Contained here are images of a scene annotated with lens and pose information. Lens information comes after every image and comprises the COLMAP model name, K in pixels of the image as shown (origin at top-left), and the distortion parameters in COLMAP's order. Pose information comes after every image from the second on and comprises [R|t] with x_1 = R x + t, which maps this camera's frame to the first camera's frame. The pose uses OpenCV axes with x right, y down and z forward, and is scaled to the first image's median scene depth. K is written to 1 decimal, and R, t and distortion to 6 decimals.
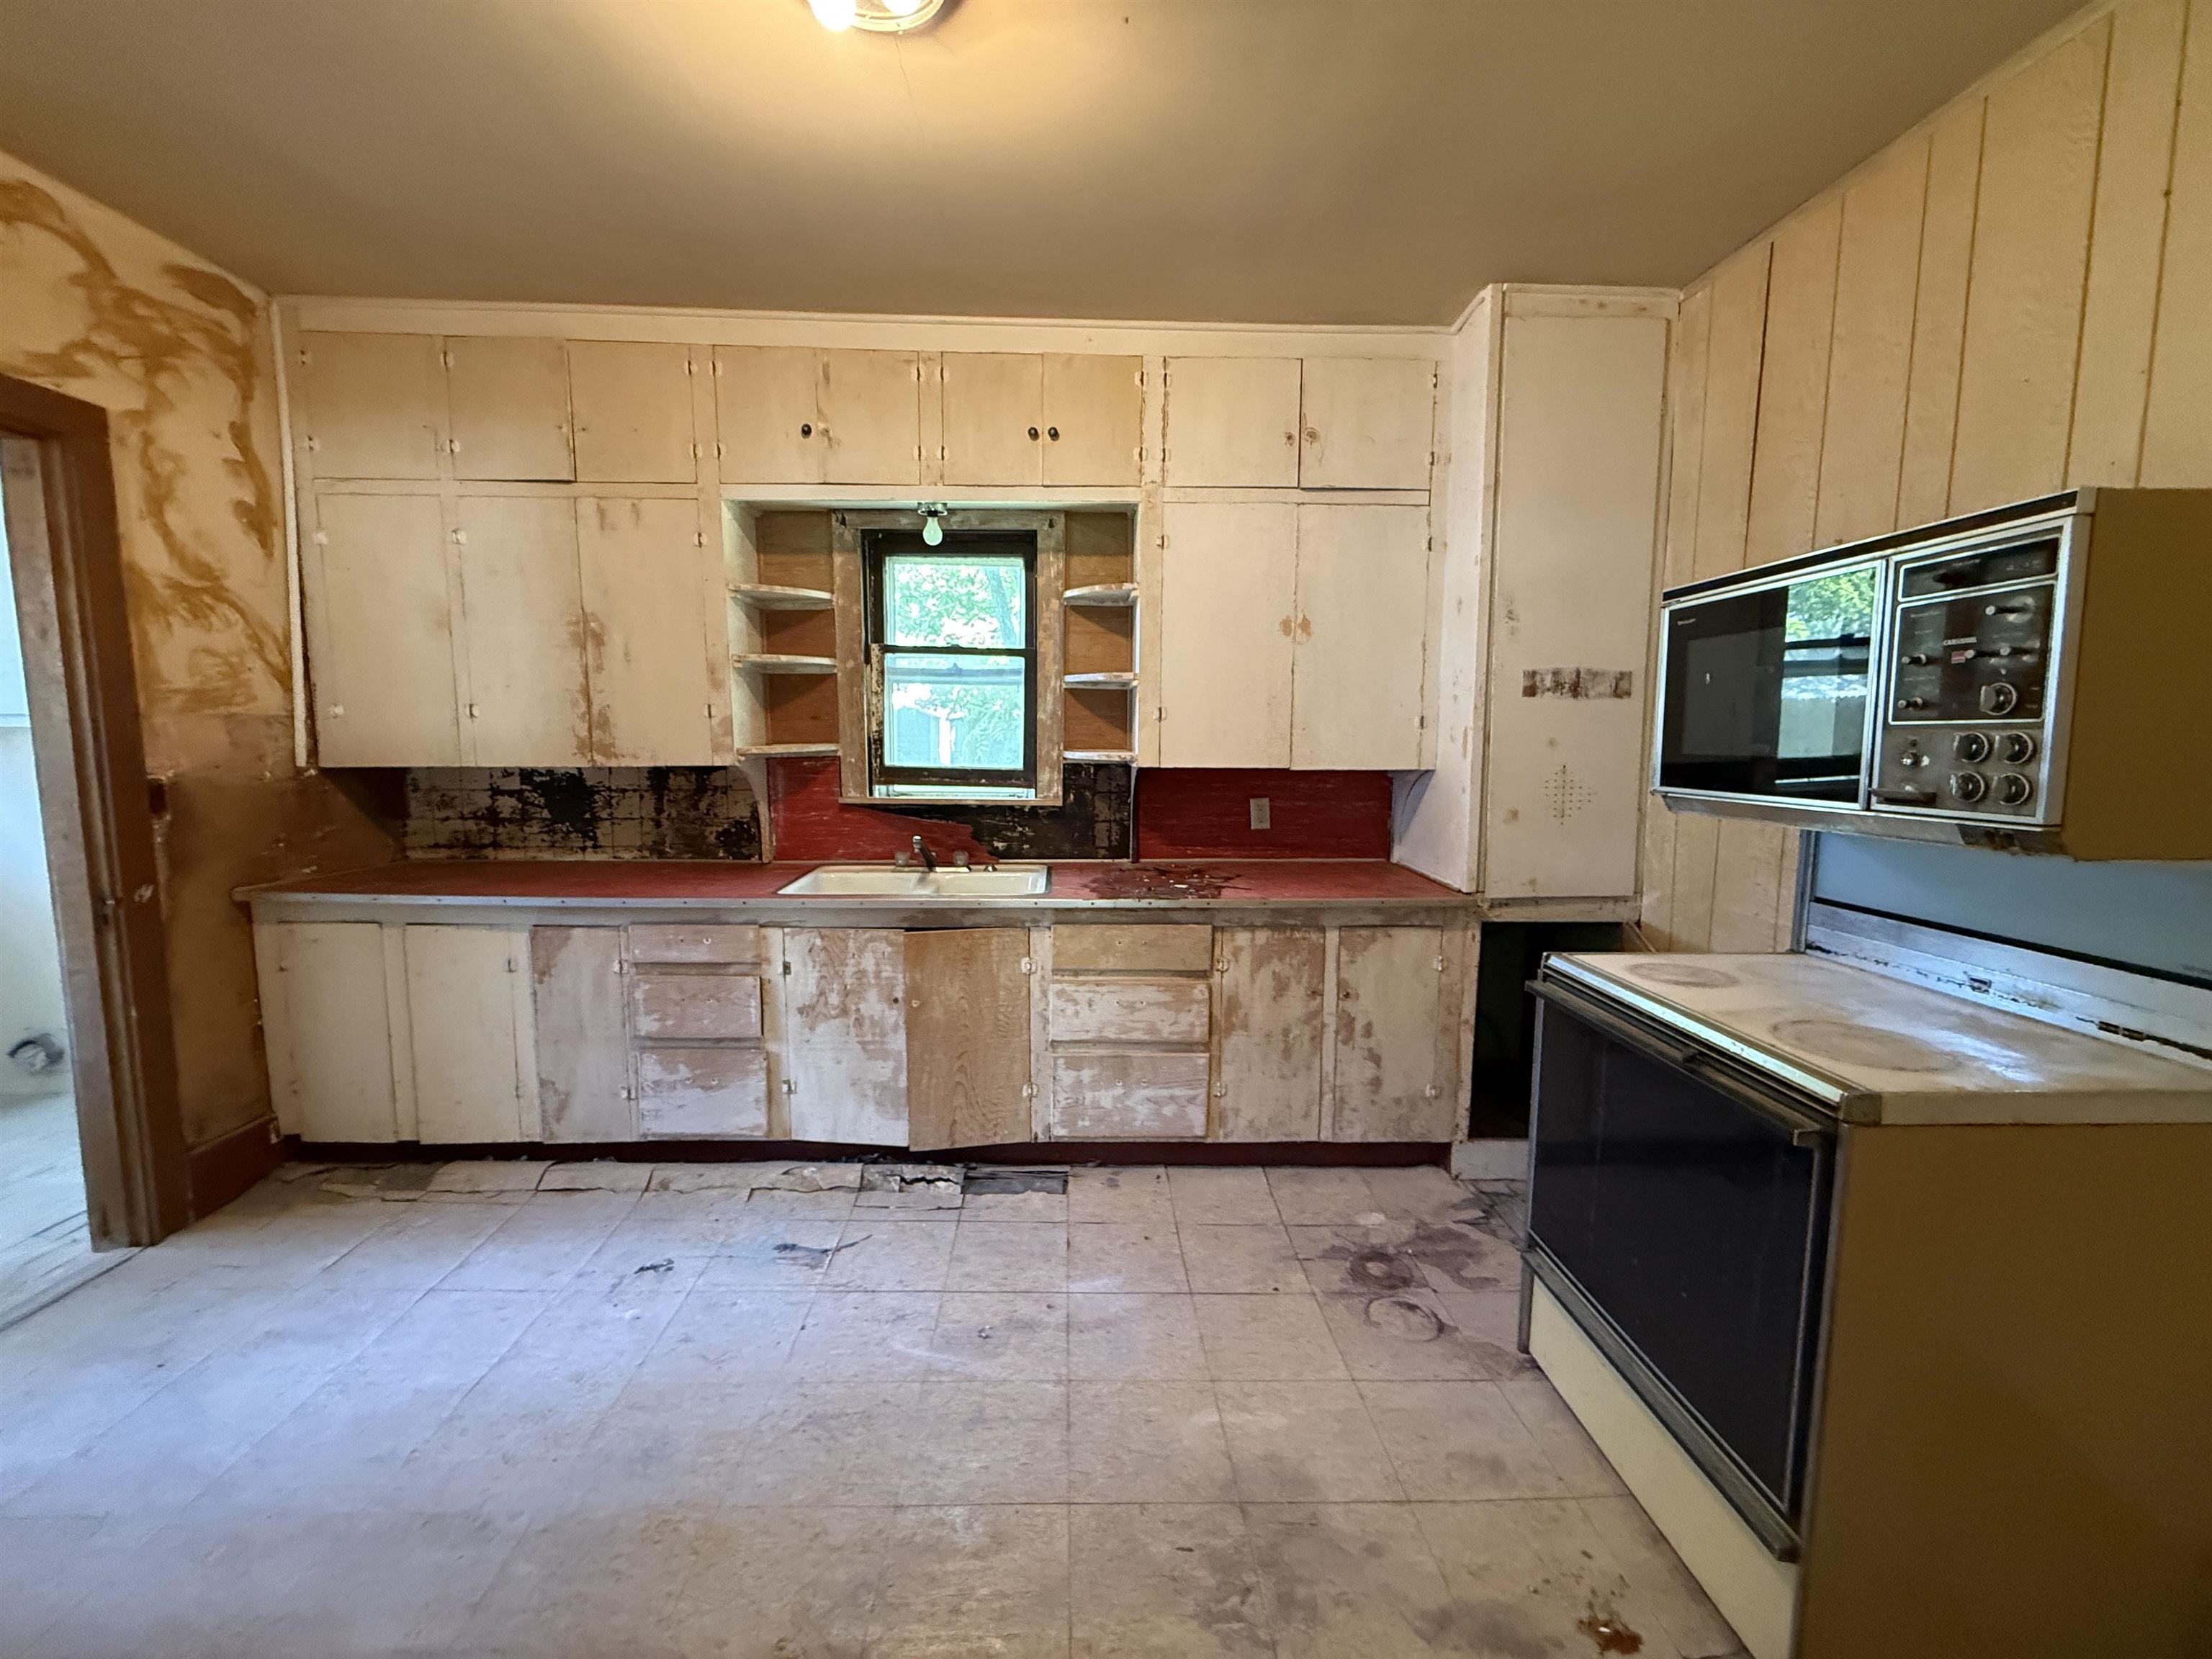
lens RADIAL K [[881.1, 0, 1095.7], [0, 881.1, 822.6], [0, 0, 1]] dist [-0.001372, -0.000497]
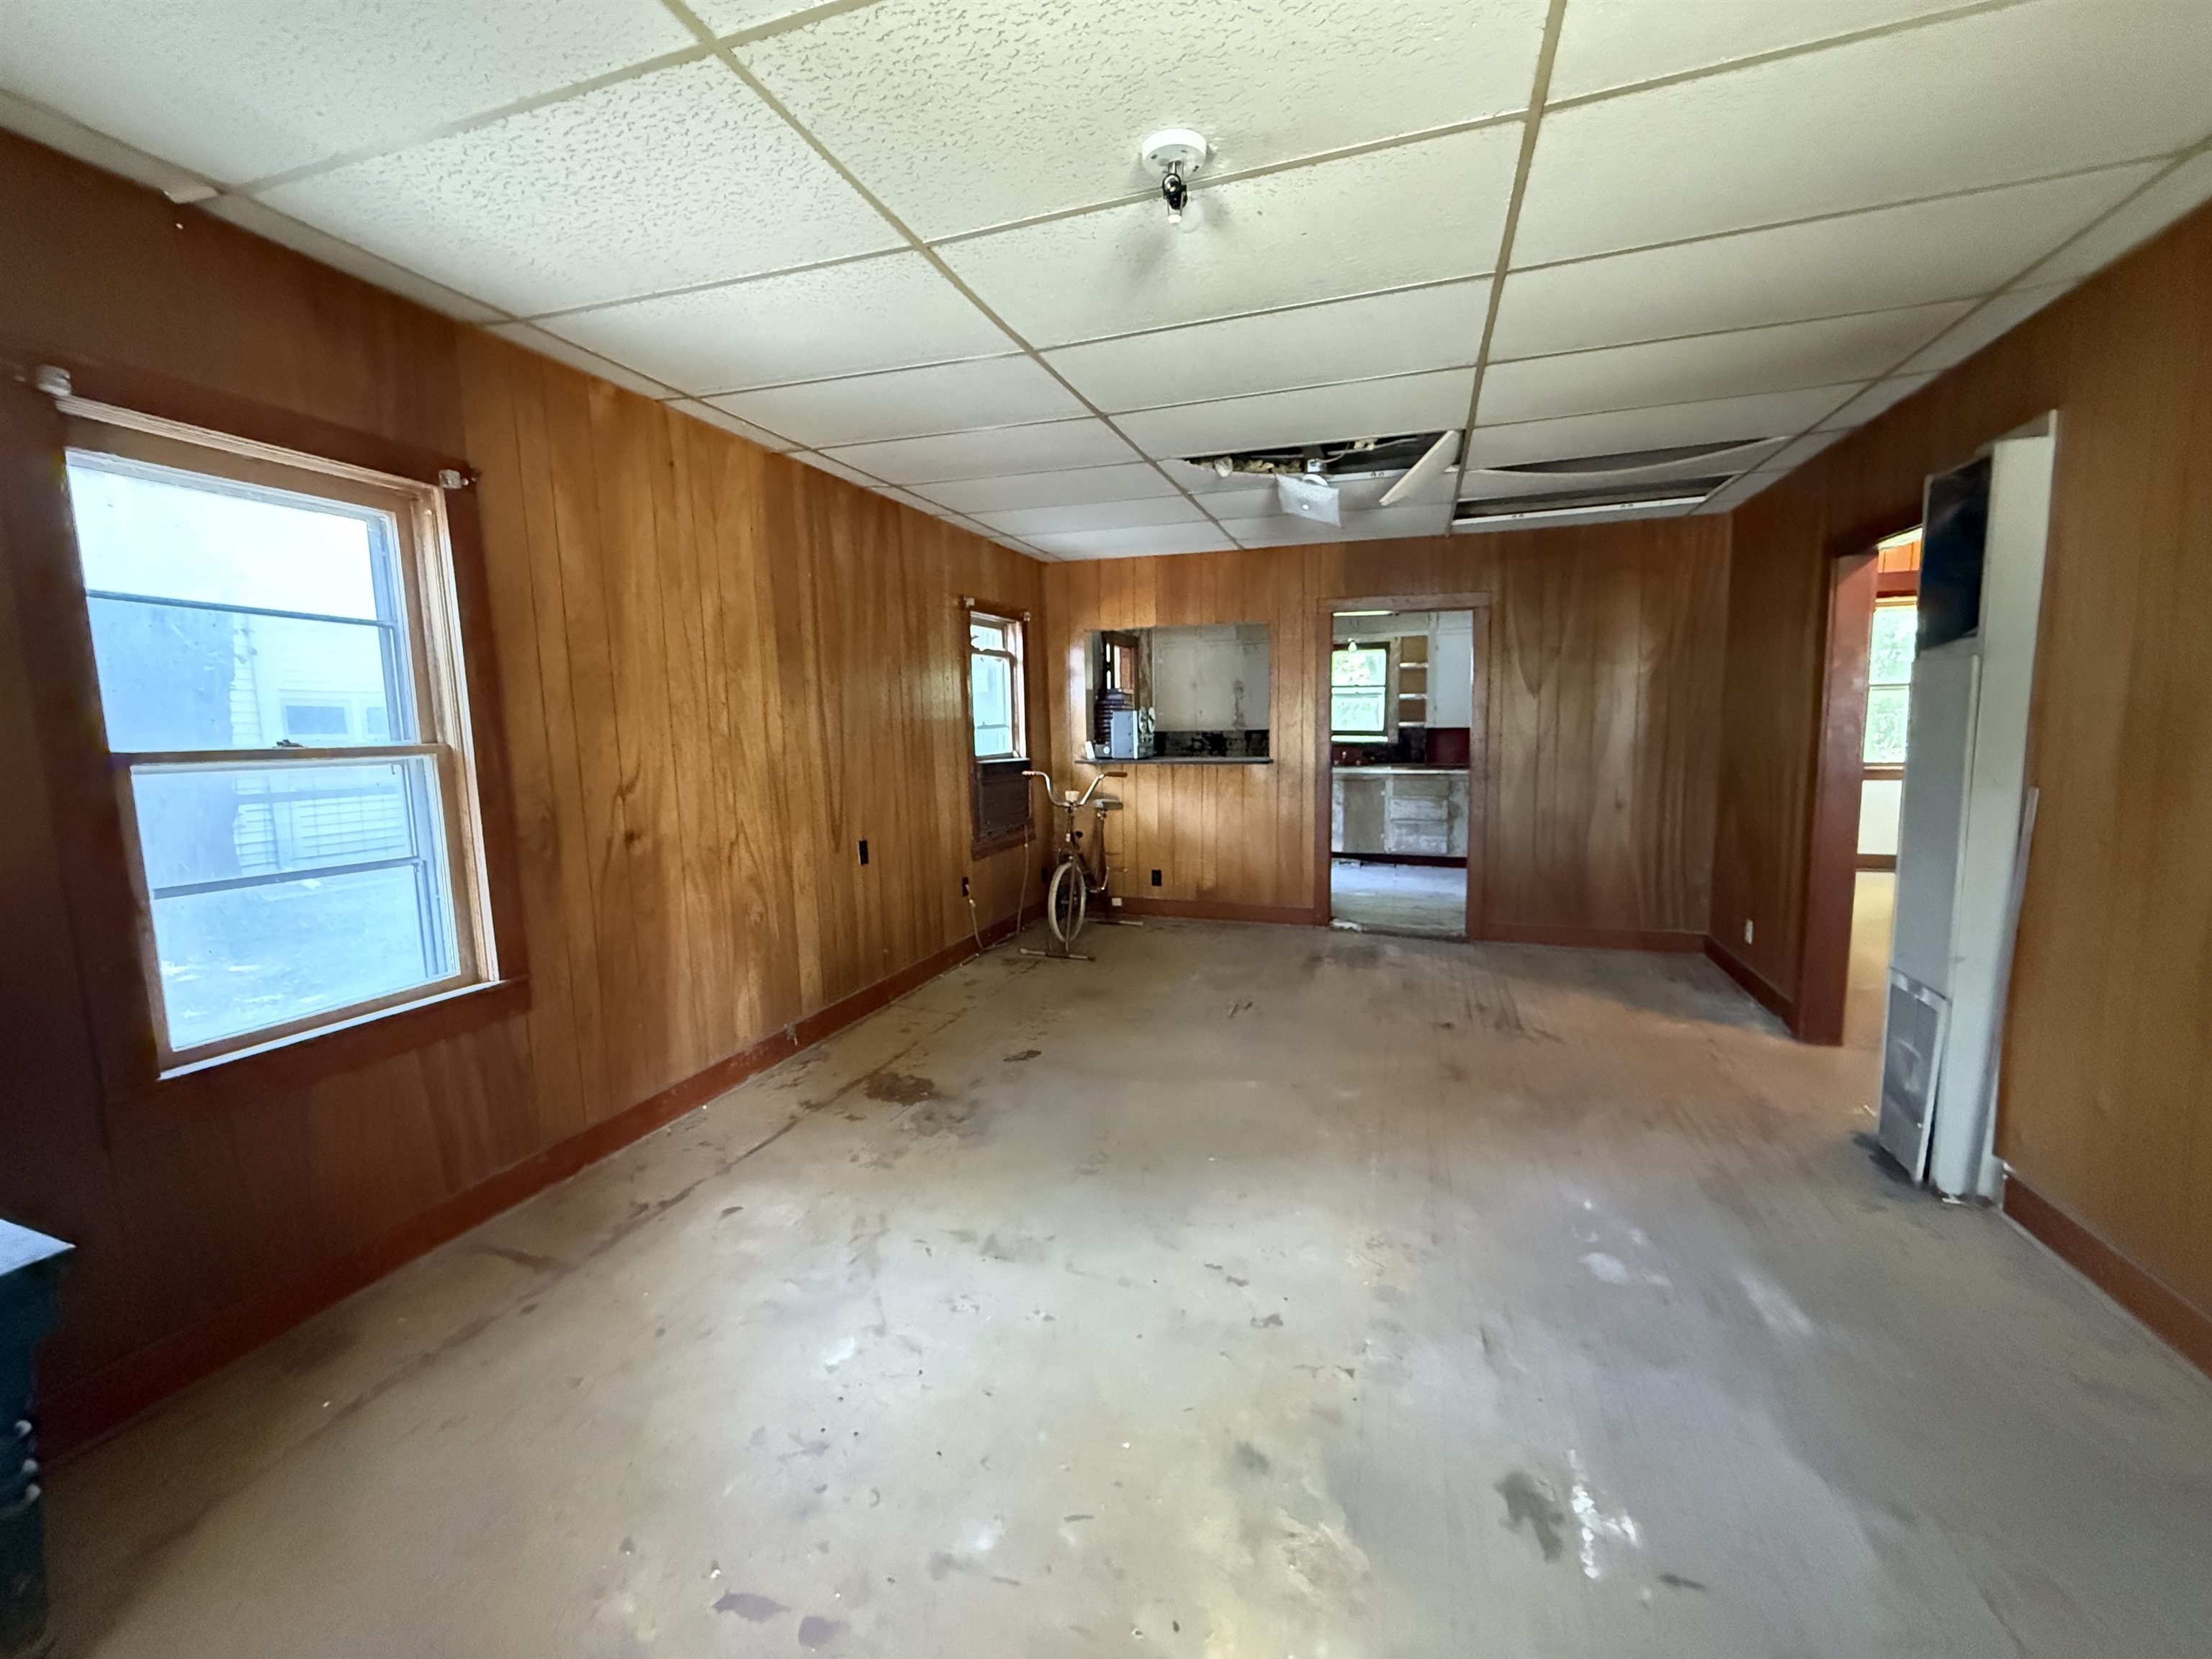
lens RADIAL K [[881.1, 0, 1095.7], [0, 881.1, 822.6], [0, 0, 1]] dist [-0.001372, -0.000497]
pose [[0.931000, 0.022163, -0.364345, 0.102301], [-0.016436, 0.999688, 0.018815, 0.215629], [0.364648, -0.011528, 0.931074, -2.107229]]
